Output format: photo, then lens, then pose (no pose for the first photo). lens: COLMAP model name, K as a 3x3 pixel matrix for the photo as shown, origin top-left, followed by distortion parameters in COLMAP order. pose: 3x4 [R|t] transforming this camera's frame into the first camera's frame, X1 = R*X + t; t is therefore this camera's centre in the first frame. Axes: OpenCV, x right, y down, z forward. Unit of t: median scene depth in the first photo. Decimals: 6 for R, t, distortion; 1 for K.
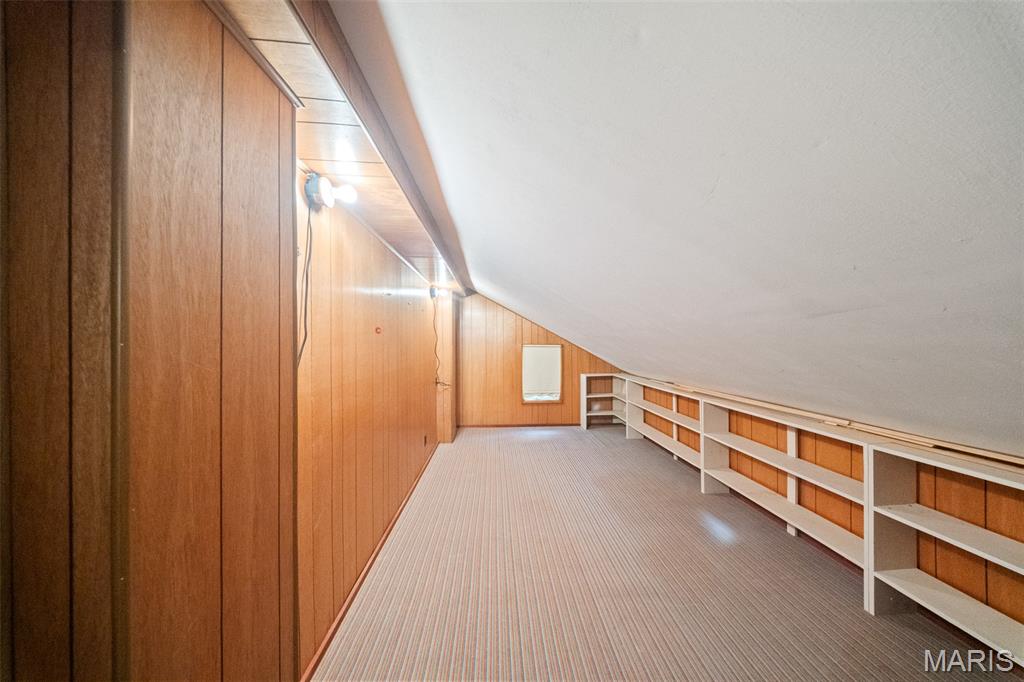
lens RADIAL K [[289.9, 0, 512.0], [0, 289.9, 341.0], [0, 0, 1]] dist [-0.000013, -0.000001]
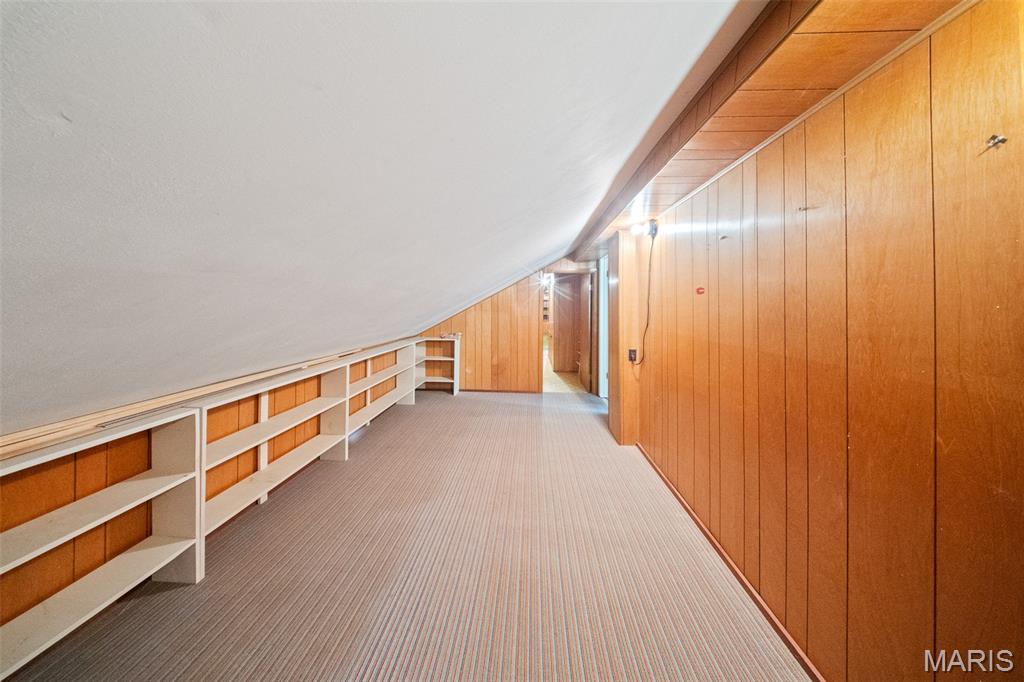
lens RADIAL K [[299.7, 0, 516.4], [0, 299.7, 306.2], [0, 0, 1]] dist [0.000027, 0.000000]
pose [[-0.992705, 0.008187, 0.120287, -0.055991], [0.007581, 0.999956, -0.005488, 0.009164], [-0.120326, -0.004536, -0.992724, 1.993768]]
